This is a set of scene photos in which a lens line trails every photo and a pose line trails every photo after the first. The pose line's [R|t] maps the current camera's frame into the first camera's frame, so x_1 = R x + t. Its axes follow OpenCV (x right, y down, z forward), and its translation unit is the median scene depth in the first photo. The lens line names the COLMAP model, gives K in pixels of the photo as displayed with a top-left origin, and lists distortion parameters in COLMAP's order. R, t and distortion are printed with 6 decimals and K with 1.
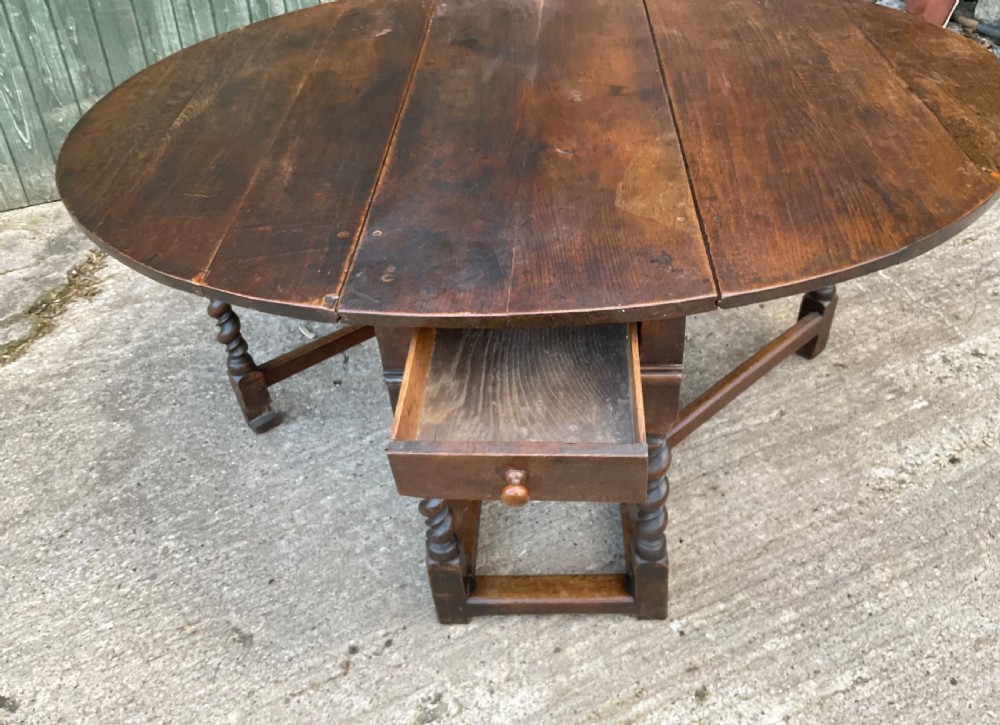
lens RADIAL K [[870.6, 0, 513.6], [0, 870.6, 328.8], [0, 0, 1]] dist [0.117809, -0.255971]
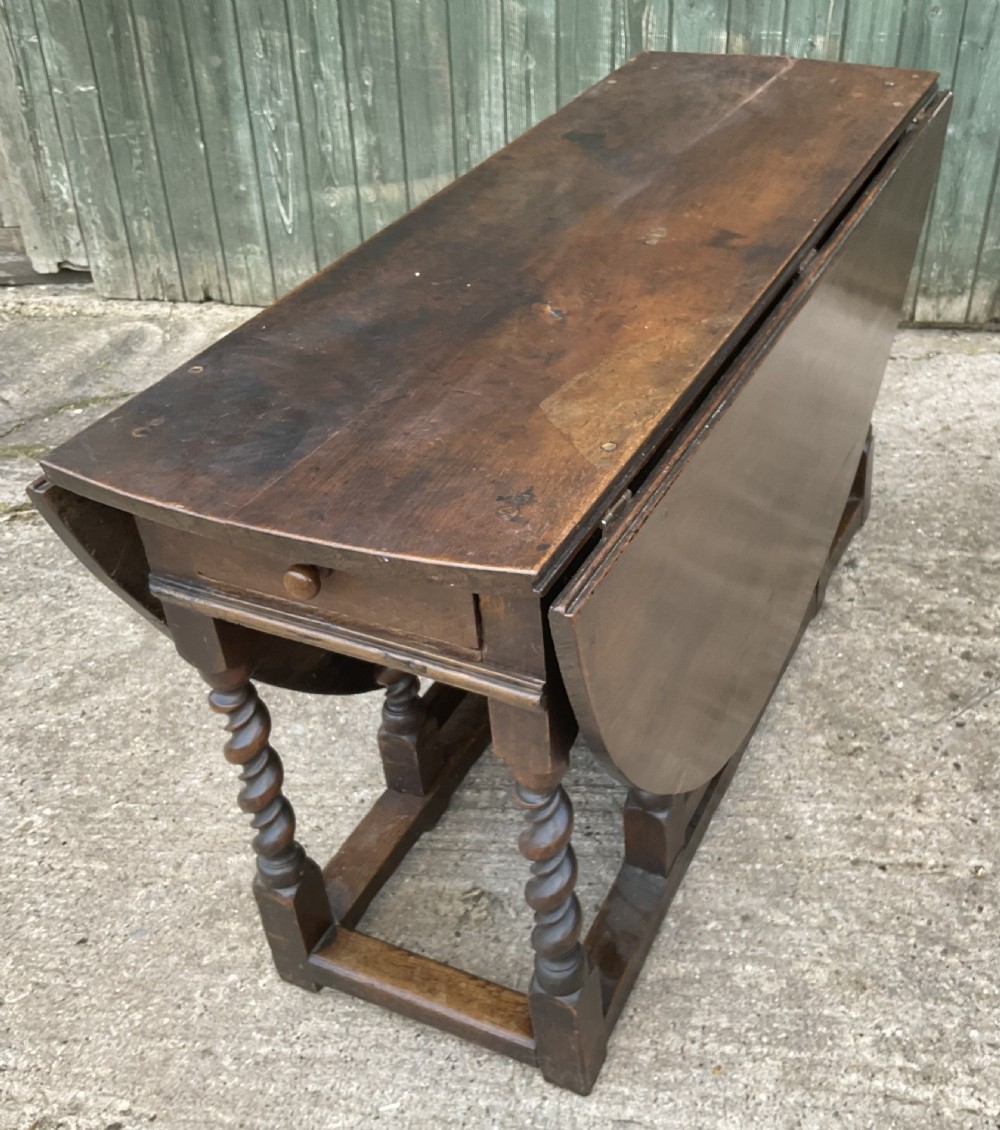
lens RADIAL K [[1247.7, 0, 561.2], [0, 1247.7, 566.4], [0, 0, 1]] dist [0.104777, -0.233178]
pose [[0.824117, 0.333362, -0.457932, 0.316677], [-0.333652, 0.939024, 0.083129, -0.153420], [0.457721, 0.084281, 0.885092, 0.274809]]
